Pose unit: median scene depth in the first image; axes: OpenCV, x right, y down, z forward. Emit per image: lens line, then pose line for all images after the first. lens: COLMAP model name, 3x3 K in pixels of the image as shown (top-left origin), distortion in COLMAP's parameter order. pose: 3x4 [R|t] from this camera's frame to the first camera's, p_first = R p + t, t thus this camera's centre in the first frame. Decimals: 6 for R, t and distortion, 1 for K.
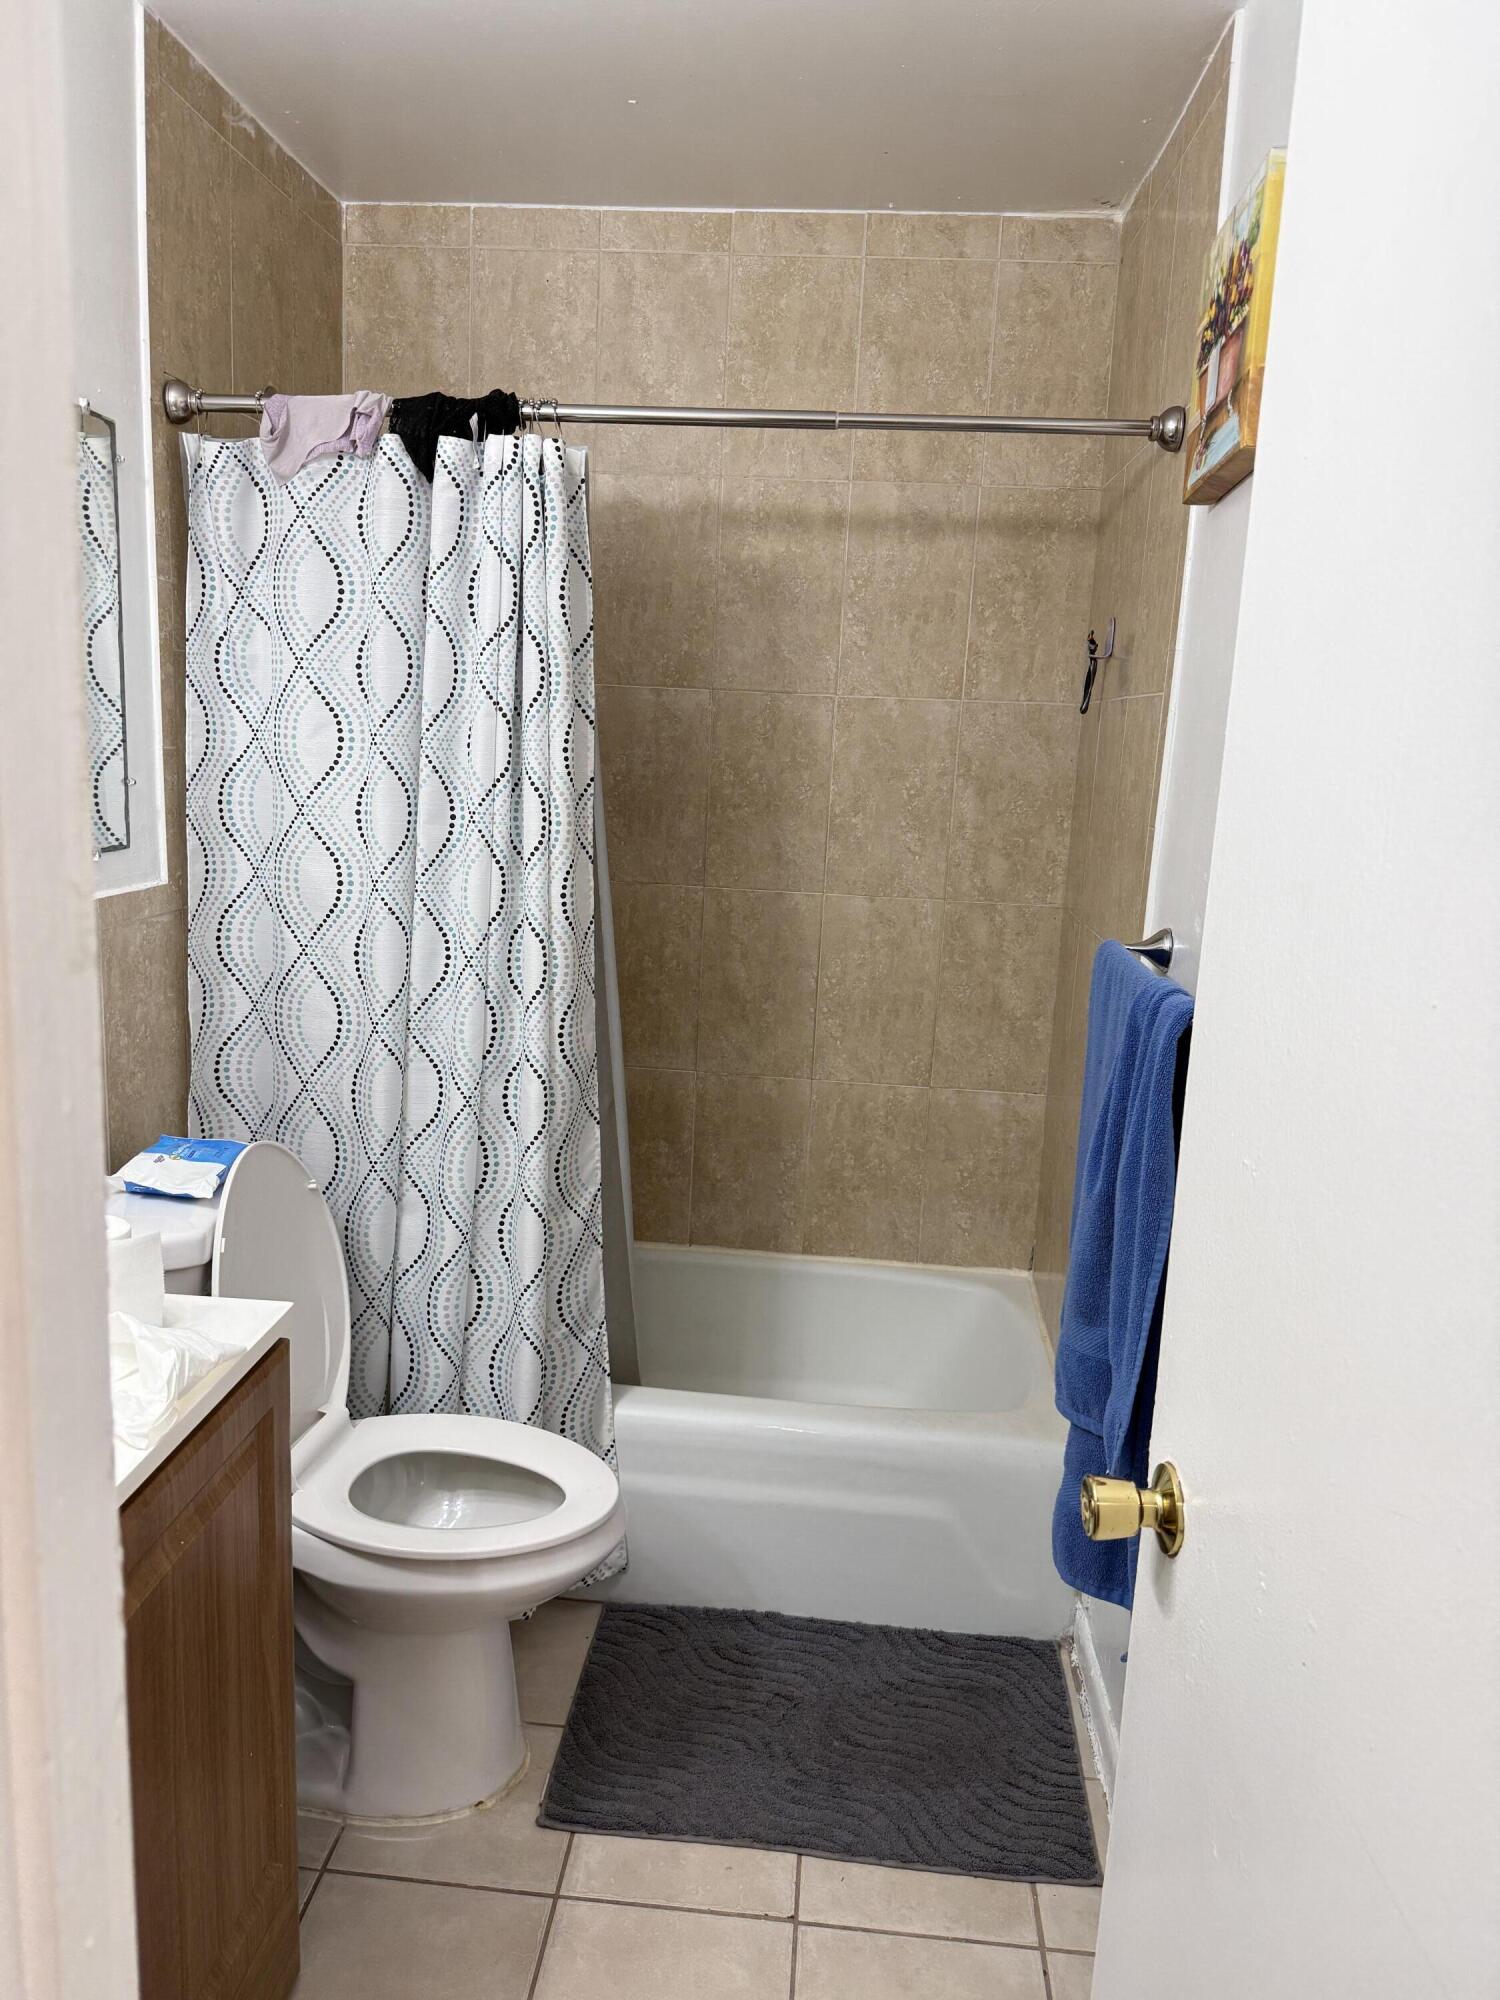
lens RADIAL K [[1432.2, 0, 746.8], [0, 1432.2, 999.2], [0, 0, 1]] dist [-0.006451, -0.002809]
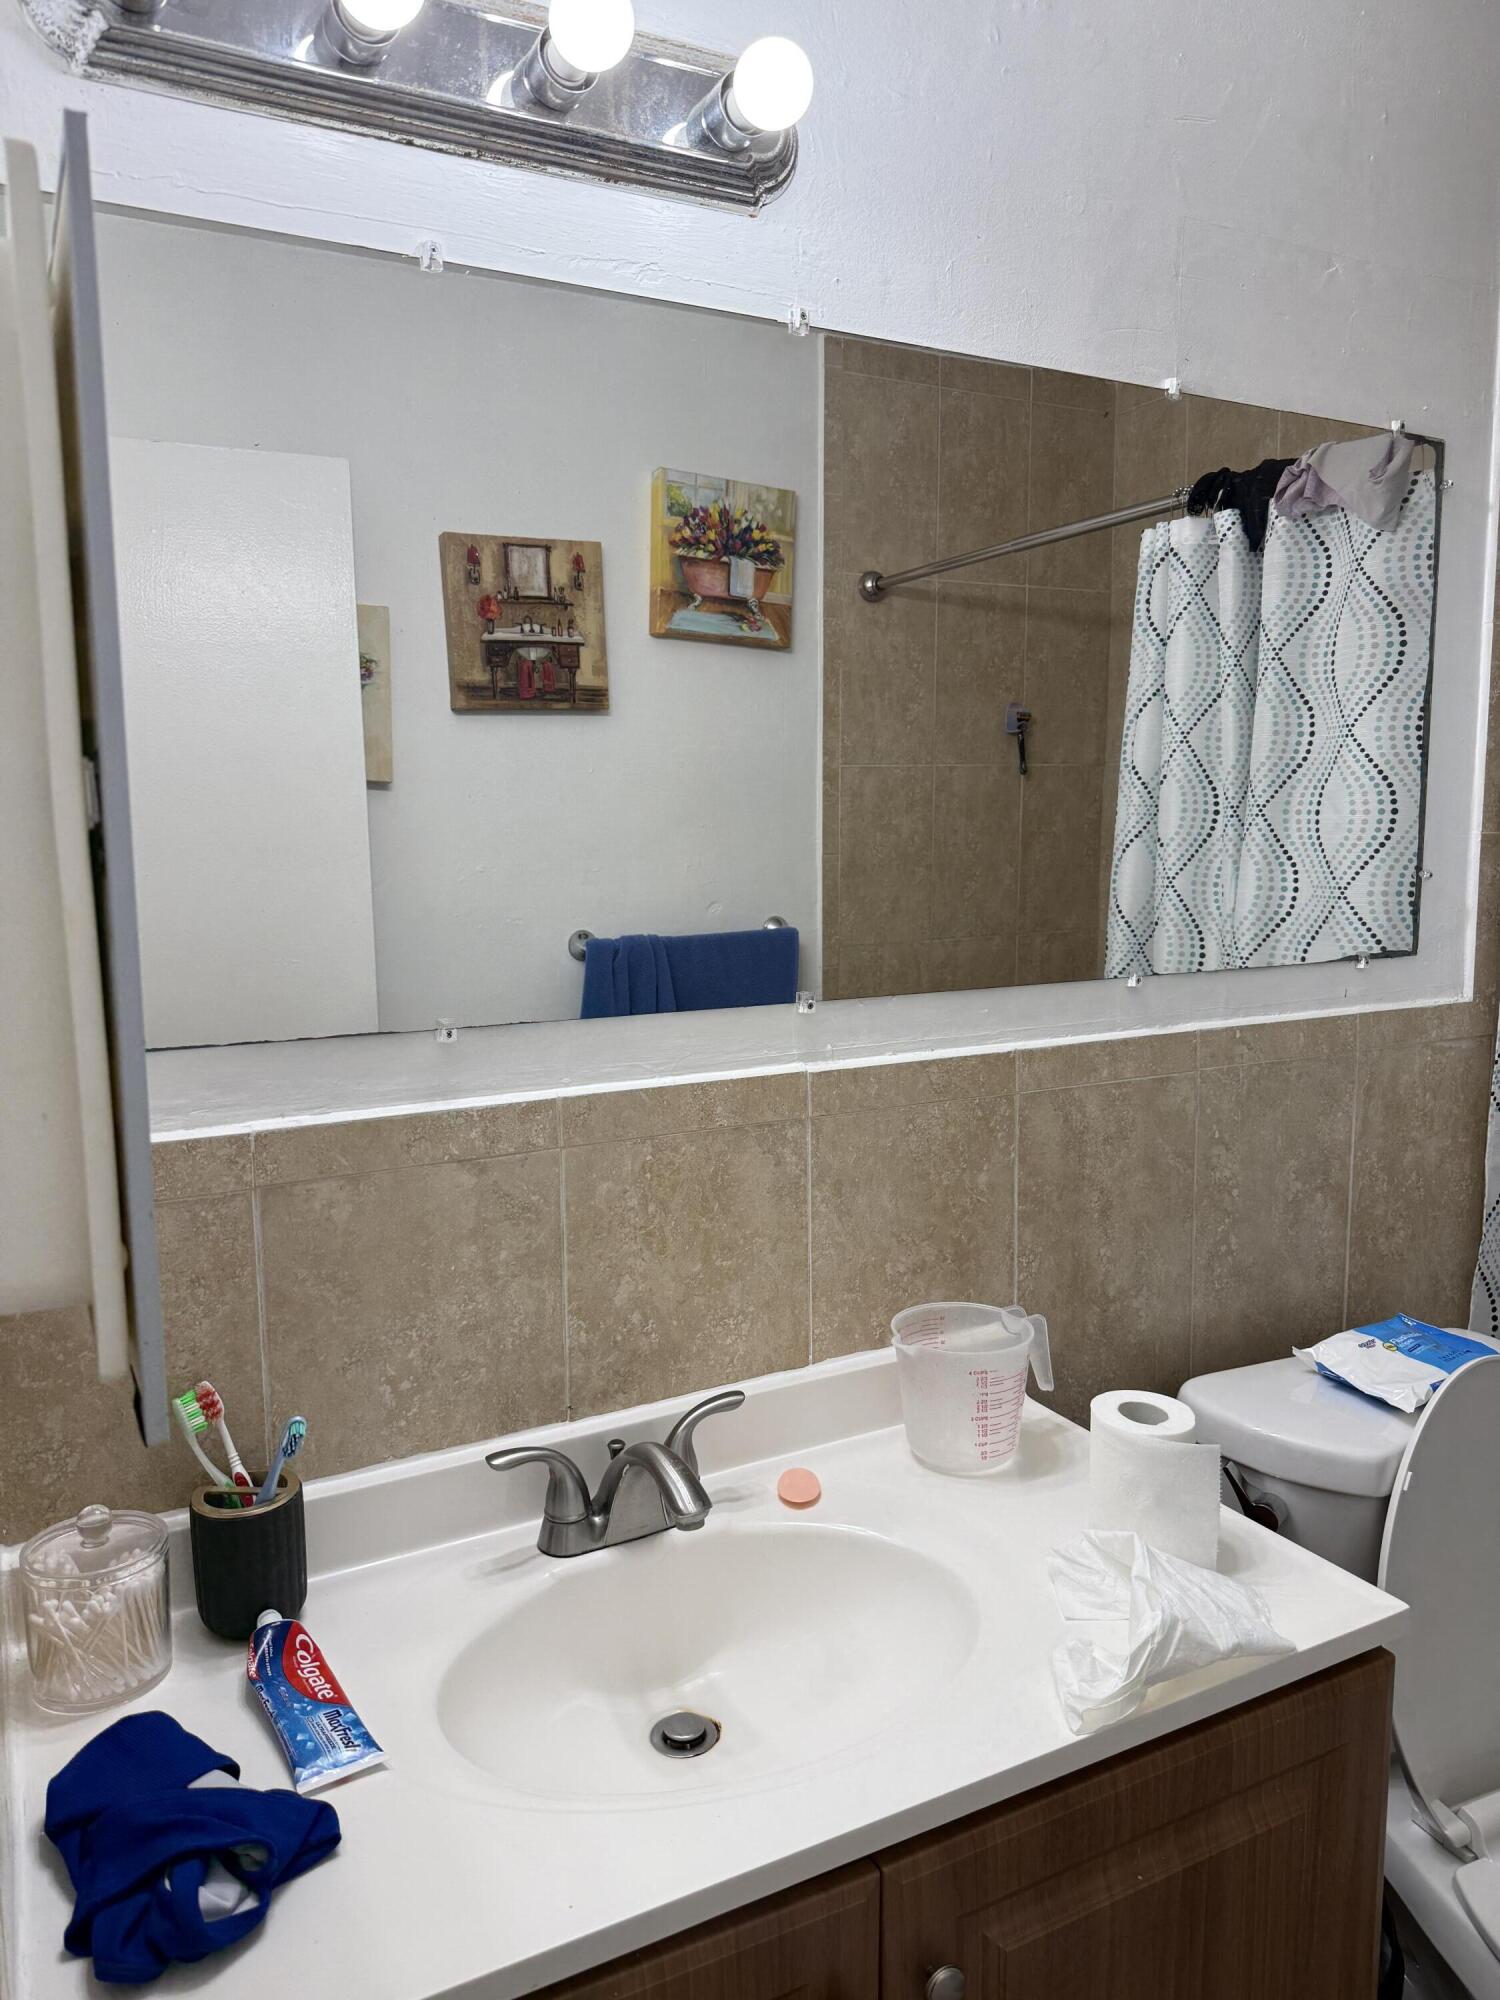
lens RADIAL K [[1432.2, 0, 749.6], [0, 1432.2, 1007.3], [0, 0, 1]] dist [-0.006451, -0.002809]
pose [[0.524622, 0.058650, -0.849313, 0.070077], [-0.122506, 0.992442, -0.007138, -0.025343], [0.842475, 0.107790, 0.527842, 0.273334]]
